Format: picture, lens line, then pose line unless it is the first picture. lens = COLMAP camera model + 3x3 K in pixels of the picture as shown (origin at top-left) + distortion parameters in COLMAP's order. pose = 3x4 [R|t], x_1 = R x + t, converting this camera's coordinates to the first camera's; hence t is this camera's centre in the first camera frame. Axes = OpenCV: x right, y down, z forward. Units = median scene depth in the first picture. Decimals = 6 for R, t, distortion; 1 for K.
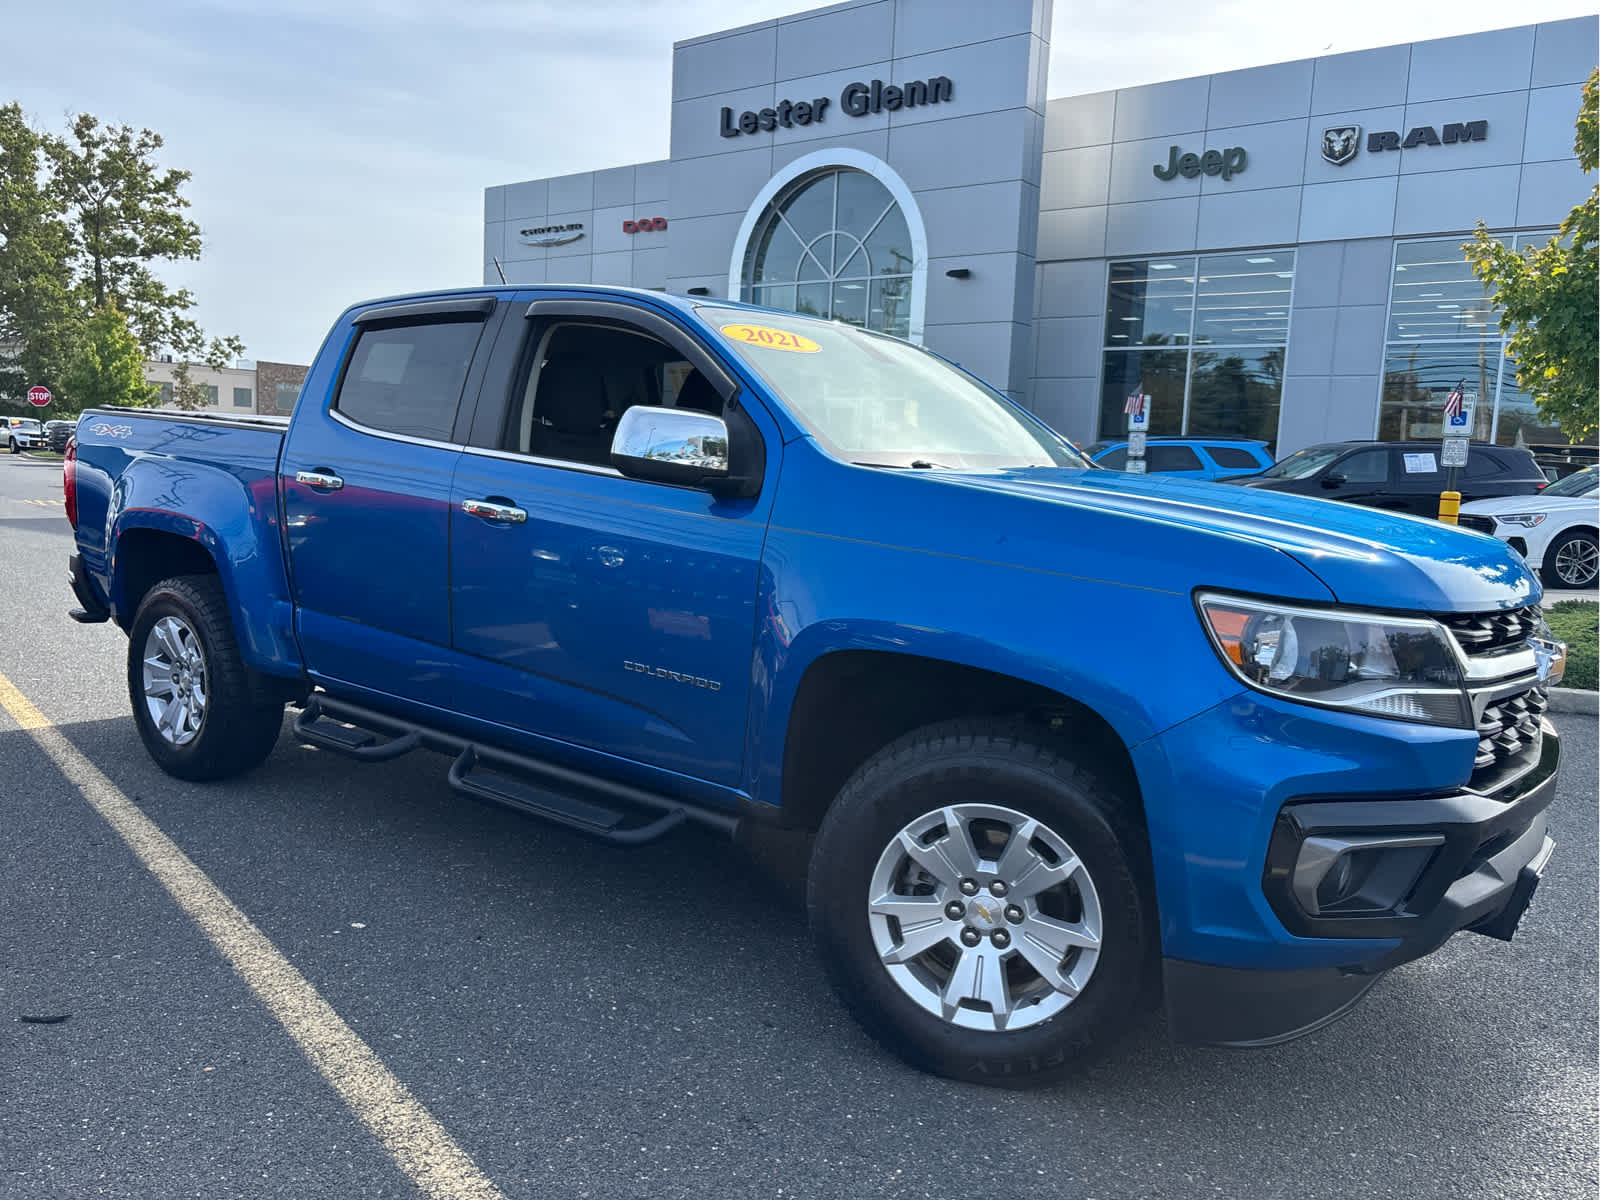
lens RADIAL K [[1220.9, 0, 791.4], [0, 1220.9, 596.4], [0, 0, 1]] dist [0.029537, -0.032781]
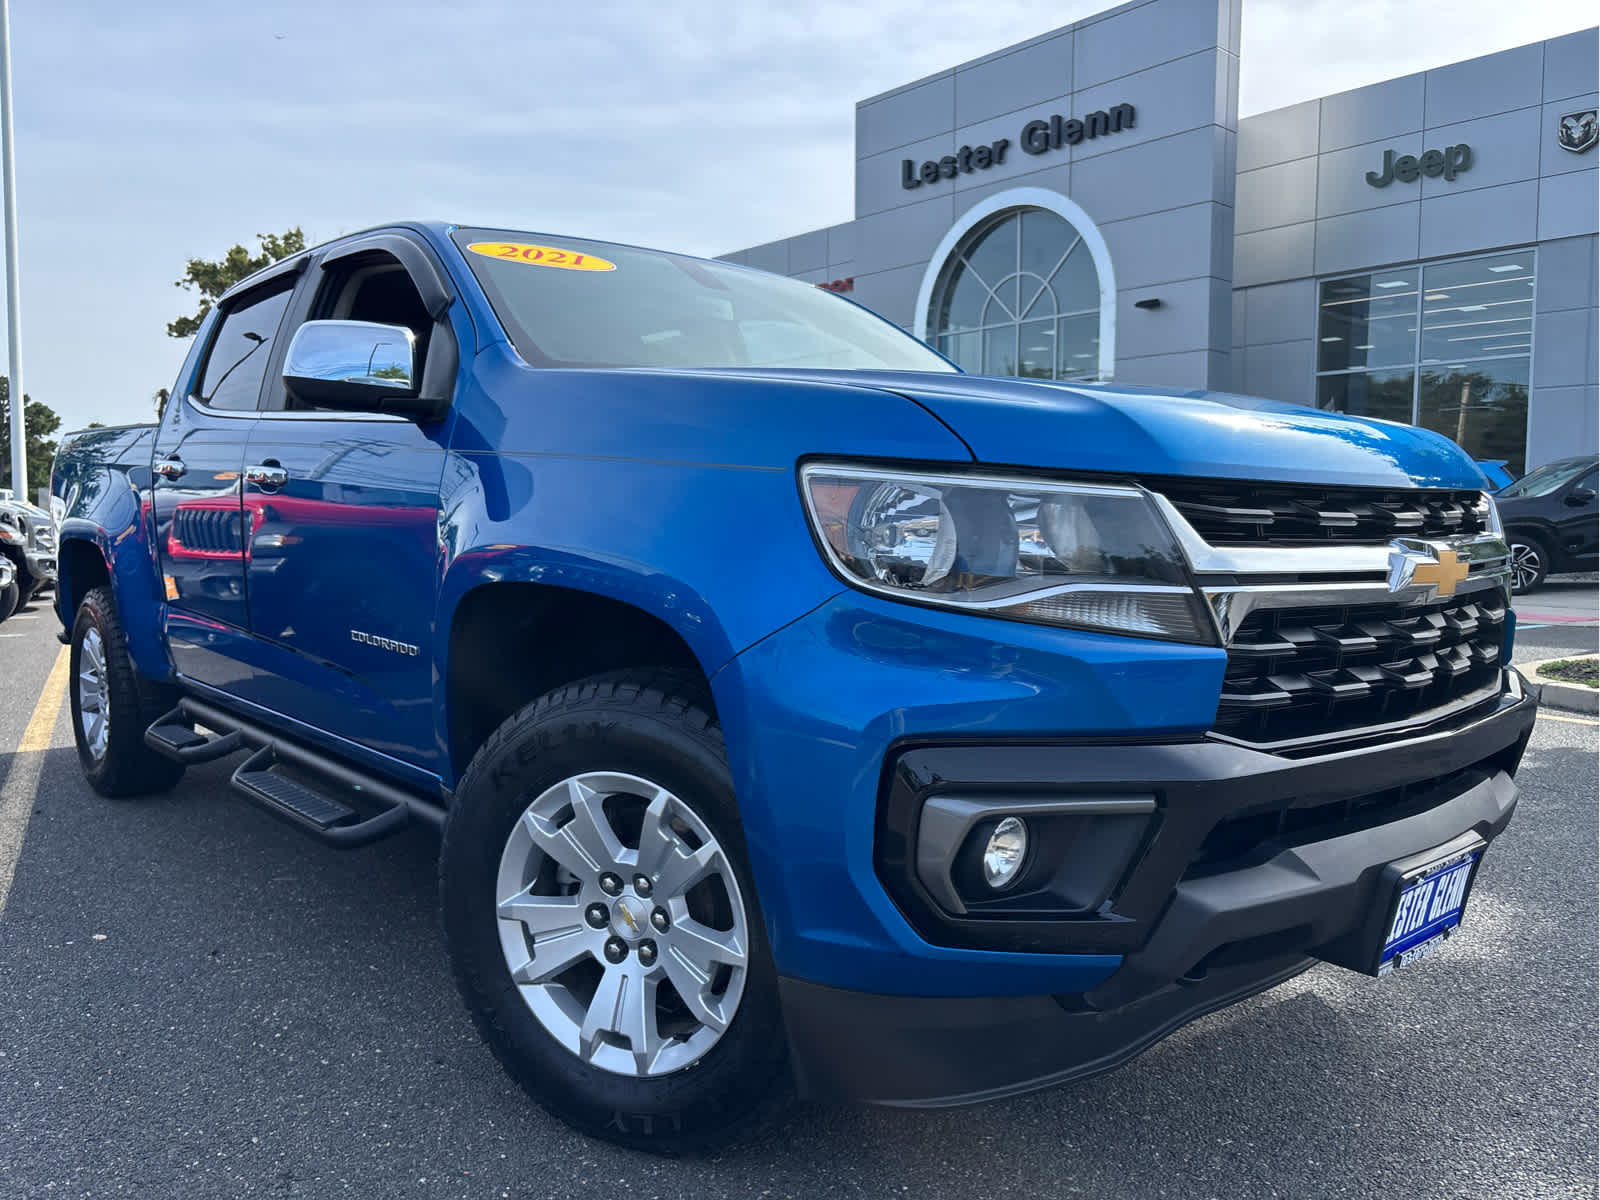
lens RADIAL K [[1220.9, 0, 805.7], [0, 1220.9, 601.4], [0, 0, 1]] dist [0.029537, -0.032781]
pose [[0.982139, -0.028849, -0.185932, 0.225487], [0.019334, 0.998419, -0.052789, 0.056476], [0.187161, 0.048251, 0.981143, 0.142576]]
